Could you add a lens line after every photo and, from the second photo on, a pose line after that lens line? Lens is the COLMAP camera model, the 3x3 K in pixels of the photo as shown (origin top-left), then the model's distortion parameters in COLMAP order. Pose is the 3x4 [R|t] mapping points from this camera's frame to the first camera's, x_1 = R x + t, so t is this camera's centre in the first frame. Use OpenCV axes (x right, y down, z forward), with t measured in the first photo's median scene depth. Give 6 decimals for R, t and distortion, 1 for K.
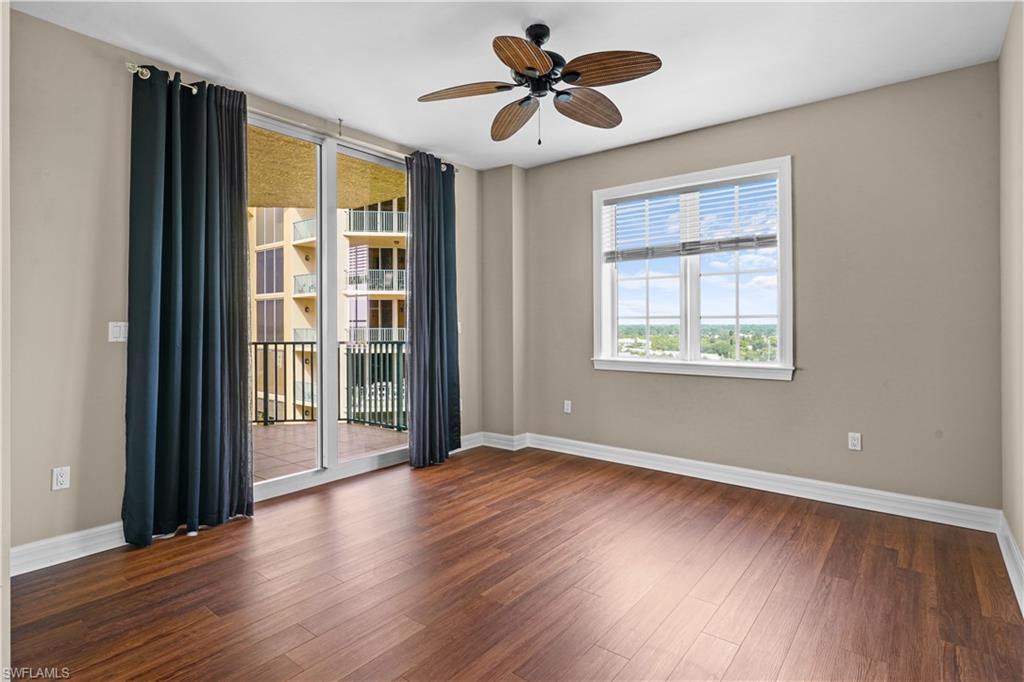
lens RADIAL K [[516.5, 0, 507.3], [0, 516.5, 316.5], [0, 0, 1]] dist [0.000465, 0.000235]
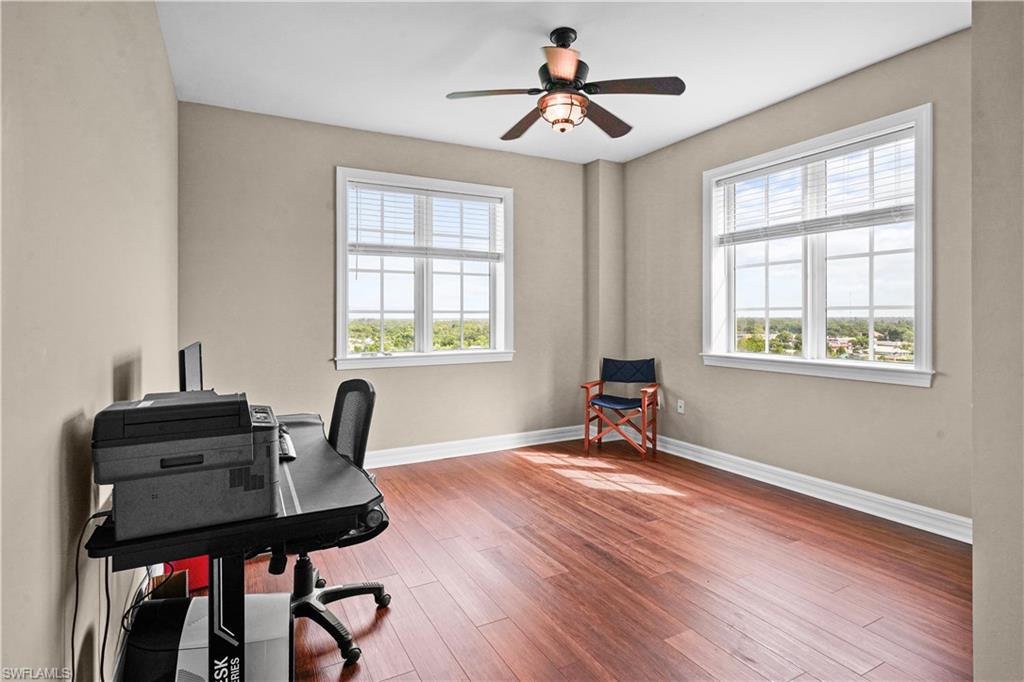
lens RADIAL K [[516.5, 0, 507.3], [0, 516.5, 316.5], [0, 0, 1]] dist [0.000465, 0.000235]
pose [[0.908549, -0.001103, -0.417778, 0.254756], [0.007519, 0.999878, 0.013711, -0.001101], [0.417712, -0.015598, 0.908446, 0.005067]]
